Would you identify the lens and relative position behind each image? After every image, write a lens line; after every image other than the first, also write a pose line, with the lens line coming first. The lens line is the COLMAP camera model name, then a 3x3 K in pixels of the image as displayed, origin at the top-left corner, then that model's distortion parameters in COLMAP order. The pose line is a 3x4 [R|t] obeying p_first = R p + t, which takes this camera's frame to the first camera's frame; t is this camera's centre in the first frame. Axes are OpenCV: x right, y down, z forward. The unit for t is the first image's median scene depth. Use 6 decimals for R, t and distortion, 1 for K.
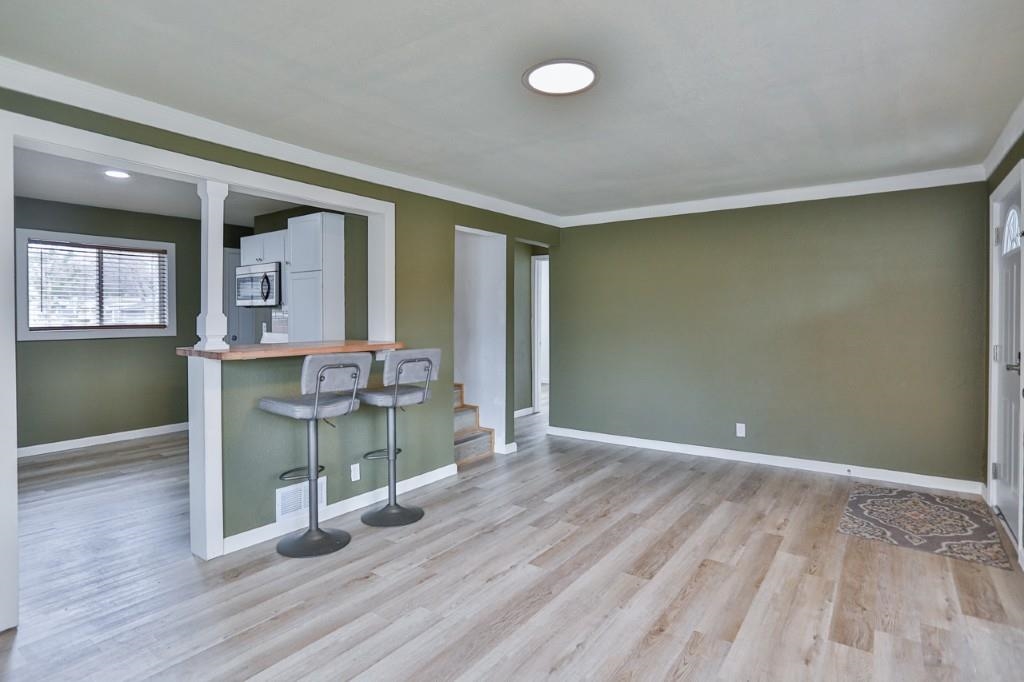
lens RADIAL K [[531.5, 0, 513.7], [0, 531.5, 318.3], [0, 0, 1]] dist [-0.072167, 0.040136]
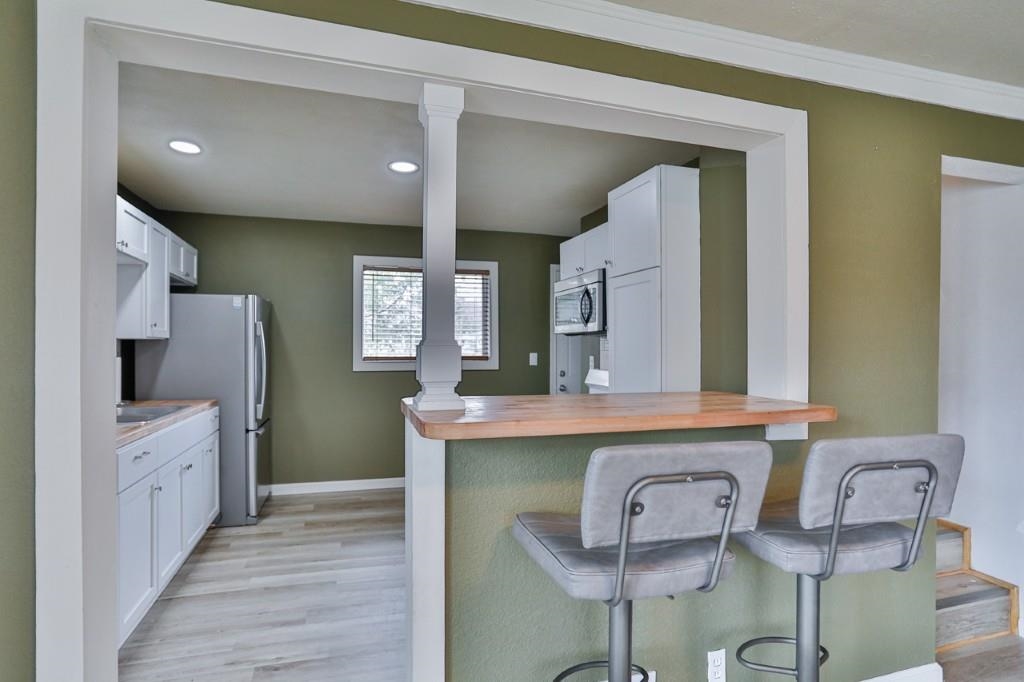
lens RADIAL K [[542.7, 0, 493.5], [0, 542.7, 345.7], [0, 0, 1]] dist [-0.021588, 0.001028]
pose [[0.778883, 0.003430, -0.627160, -0.167395], [-0.009288, 0.999938, -0.006067, -0.000382], [0.627100, 0.010550, 0.778867, 0.527572]]
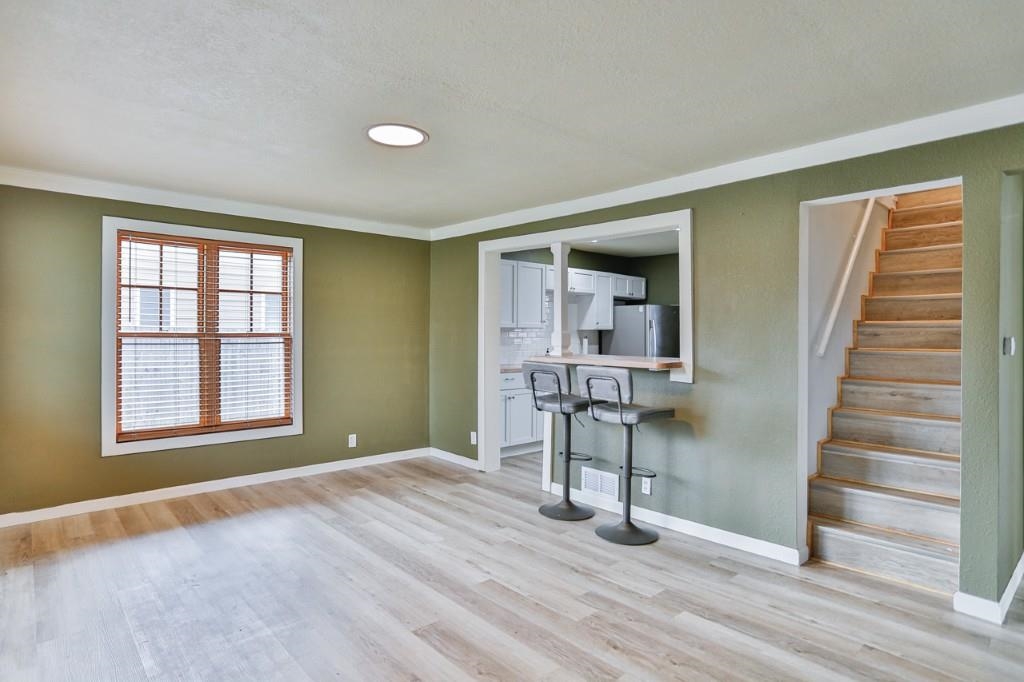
lens RADIAL K [[554.6, 0, 507.3], [0, 554.6, 333.5], [0, 0, 1]] dist [-0.102105, 0.081733]
pose [[-0.216436, 0.002459, -0.976294, 0.863344], [-0.009376, 0.999945, 0.004597, -0.005941], [0.976252, 0.010148, -0.216401, 1.042861]]
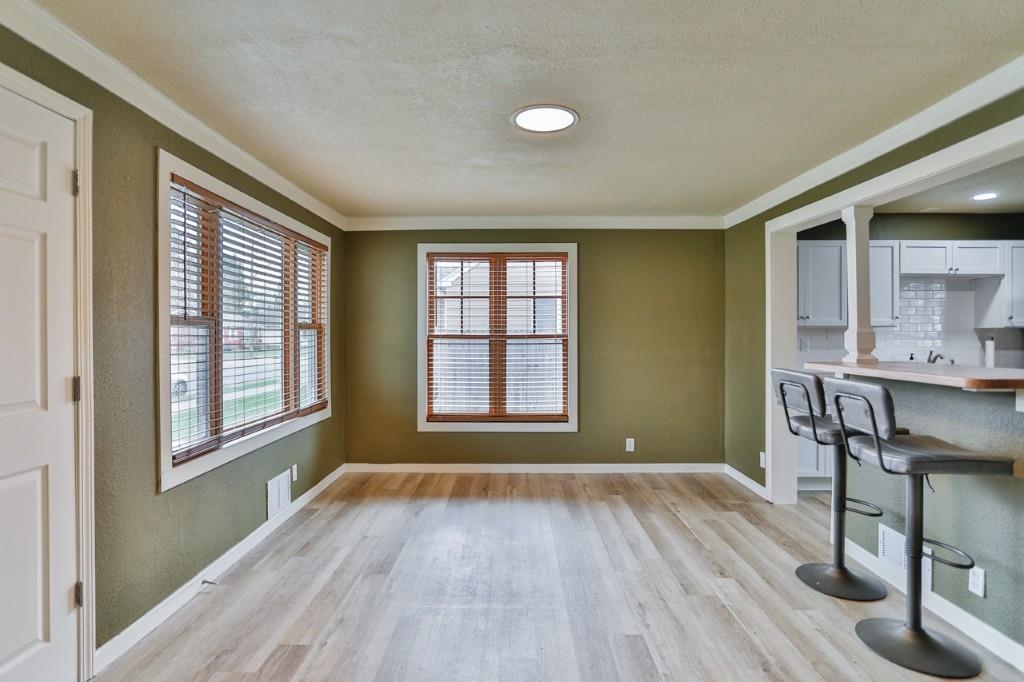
lens RADIAL K [[532.5, 0, 506.1], [0, 532.5, 337.0], [0, 0, 1]] dist [-0.026146, 0.001443]
pose [[-0.821828, 0.004679, -0.569717, 0.552148], [-0.000600, 0.999959, 0.009077, -0.000753], [0.569736, 0.007802, -0.821791, 1.289701]]
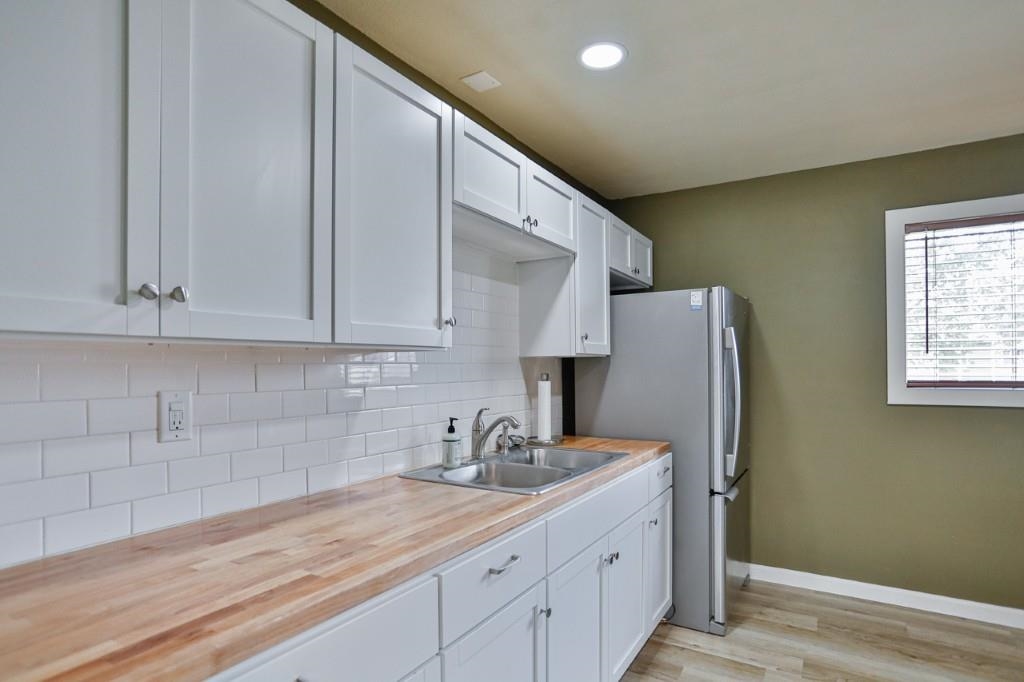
lens RADIAL K [[531.3, 0, 510.8], [0, 531.3, 370.4], [0, 0, 1]] dist [-0.037150, 0.000810]
pose [[0.069277, 0.013470, -0.997507, -0.583979], [0.000760, 0.999908, 0.013555, -0.003942], [0.997597, -0.001697, 0.069260, 0.766161]]
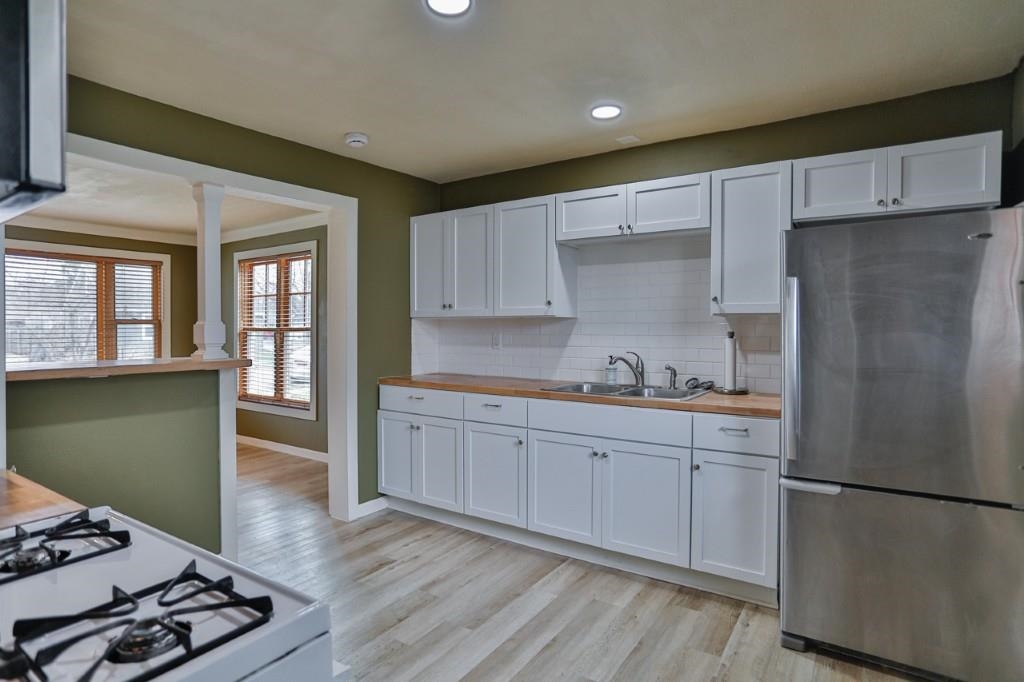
lens RADIAL K [[525.8, 0, 493.2], [0, 525.8, 338.9], [0, 0, 1]] dist [-0.062515, 0.036400]
pose [[-0.999587, 0.004532, -0.028365, -0.937216], [0.003727, 0.999590, 0.028390, -0.002962], [0.028482, 0.028273, -0.999194, 1.713018]]
